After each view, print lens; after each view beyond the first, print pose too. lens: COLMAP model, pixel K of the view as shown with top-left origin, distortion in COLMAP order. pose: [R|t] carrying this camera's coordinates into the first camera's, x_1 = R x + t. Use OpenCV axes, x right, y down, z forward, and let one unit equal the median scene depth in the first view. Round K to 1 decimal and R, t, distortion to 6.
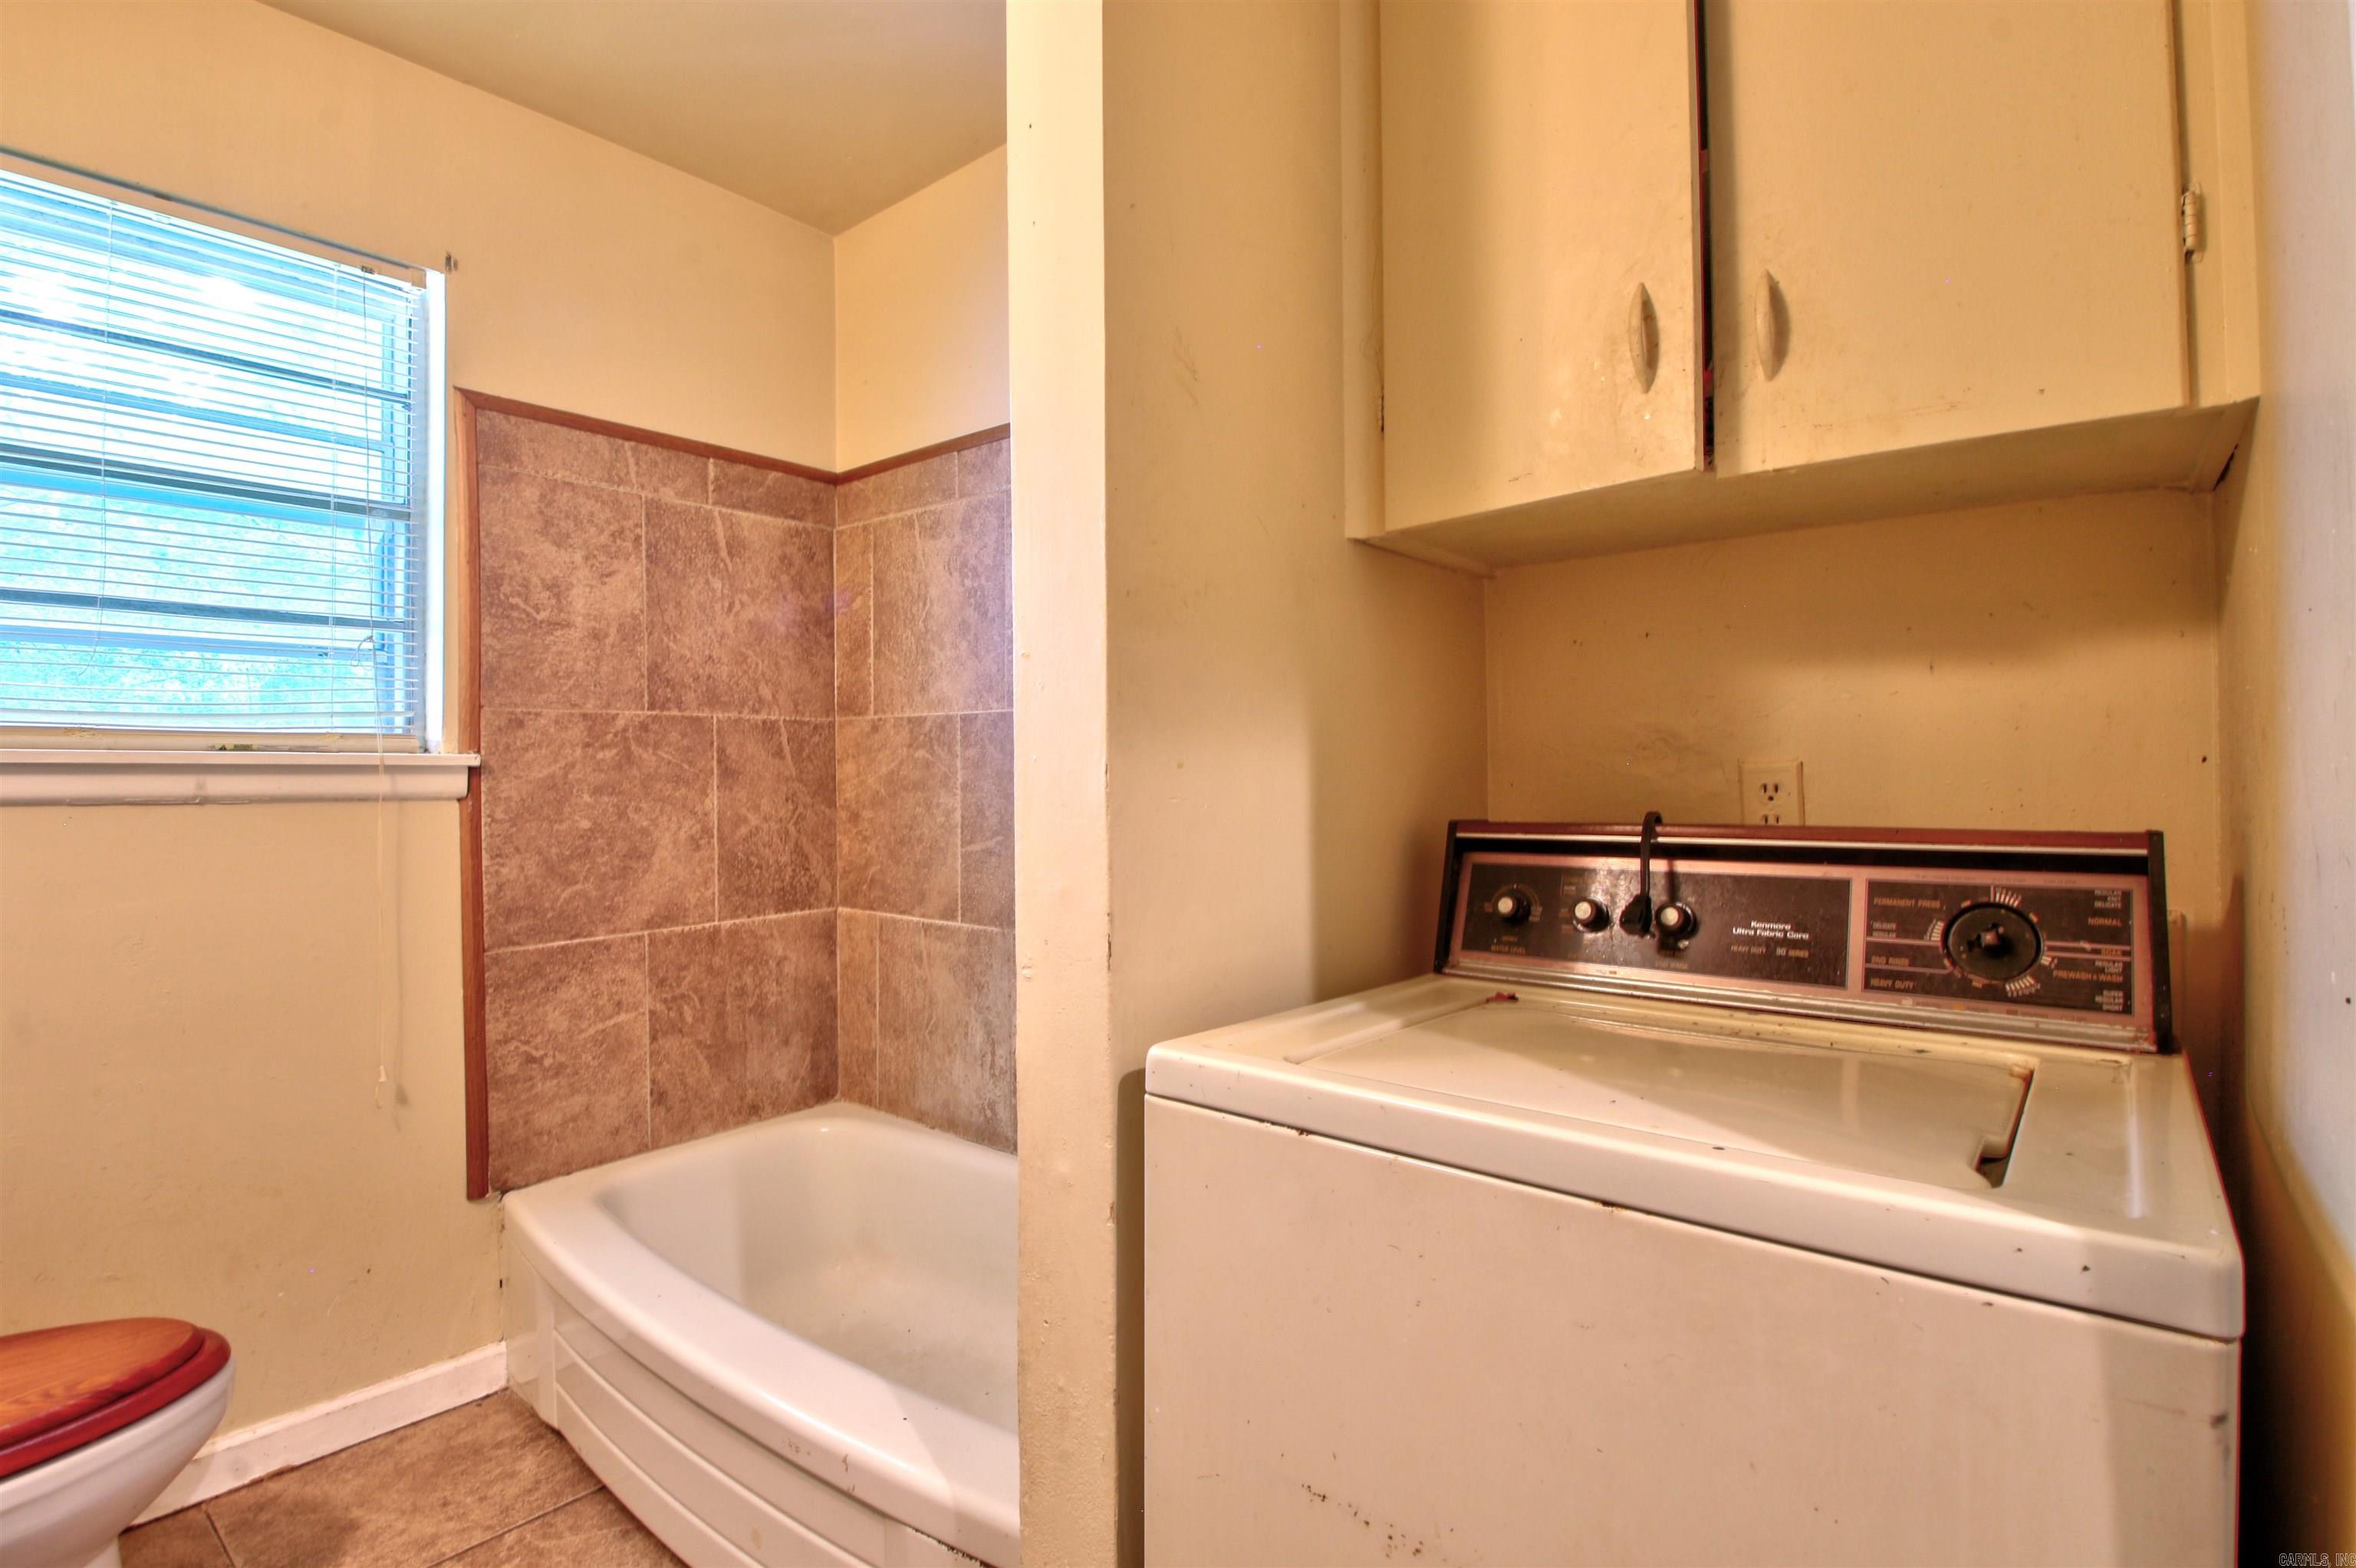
lens RADIAL K [[1082.6, 0, 1186.1], [0, 1082.6, 769.6], [0, 0, 1]] dist [-0.003136, -0.019070]
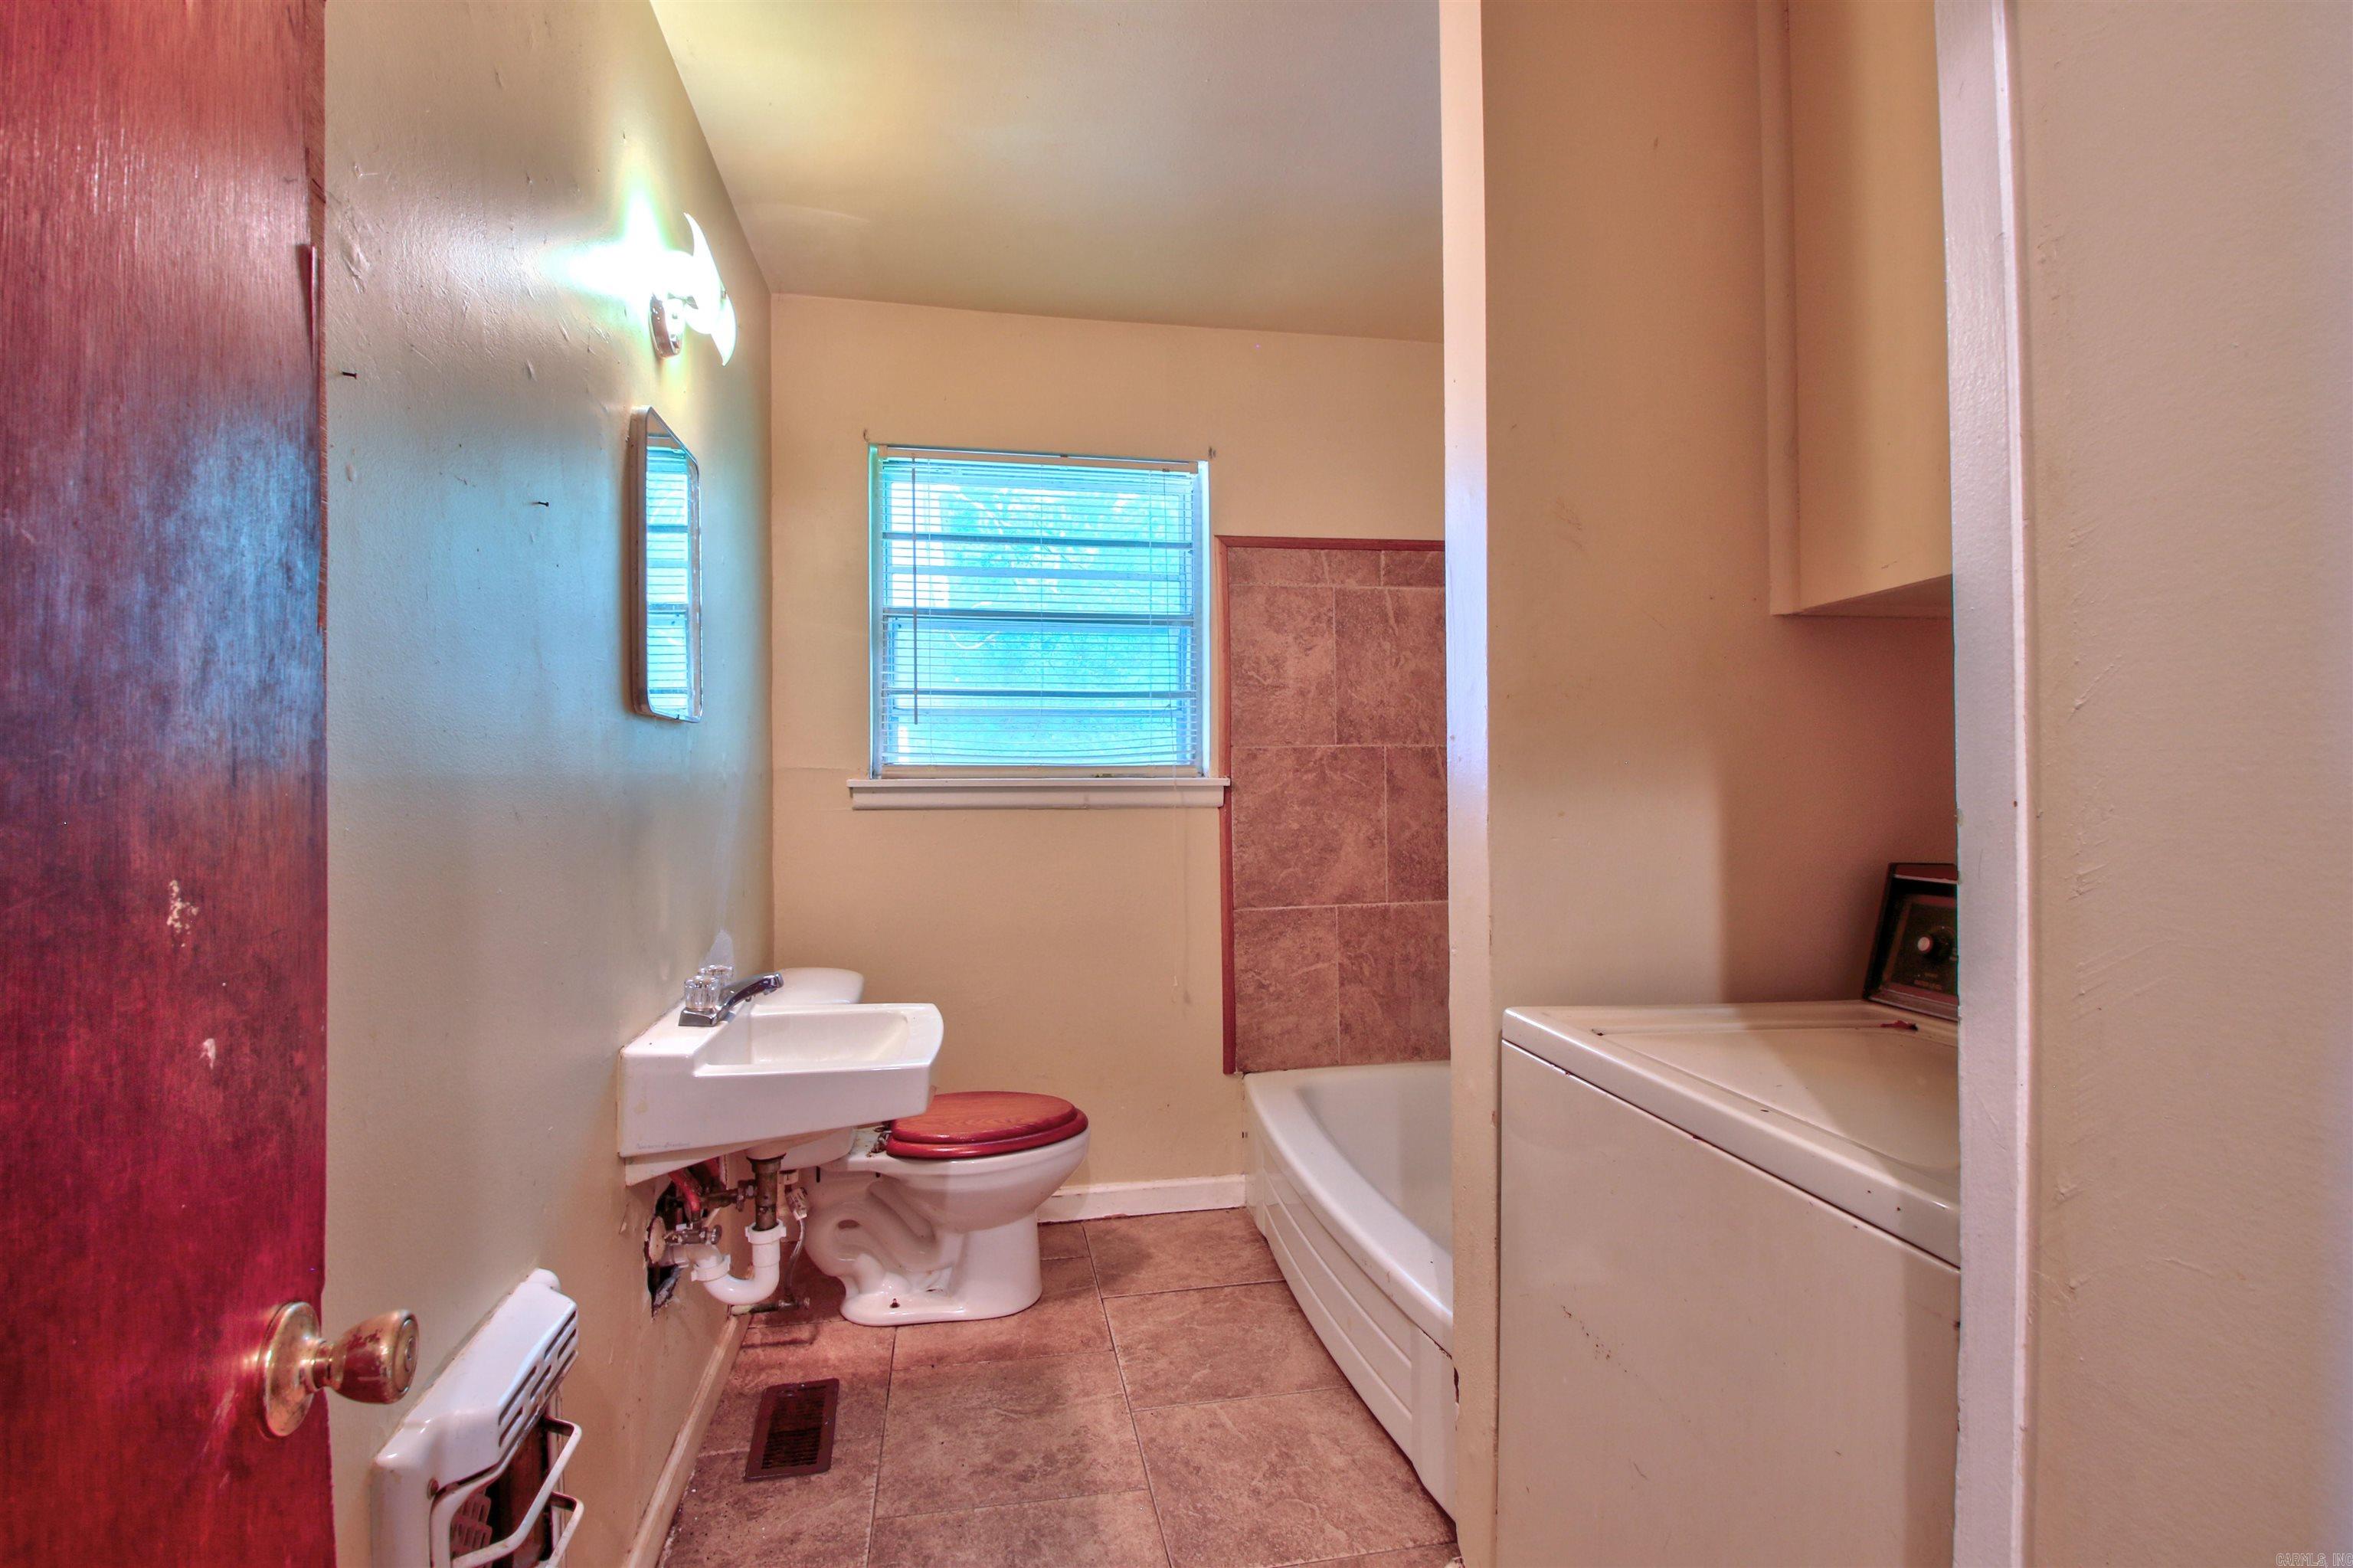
lens RADIAL K [[1081.4, 0, 1184.6], [0, 1081.4, 769.6], [0, 0, 1]] dist [-0.003136, -0.019070]
pose [[0.759947, 0.004591, -0.649968, 0.266578], [0.001593, 0.999959, 0.008925, -0.037848], [0.649983, -0.007818, 0.759909, -0.181969]]
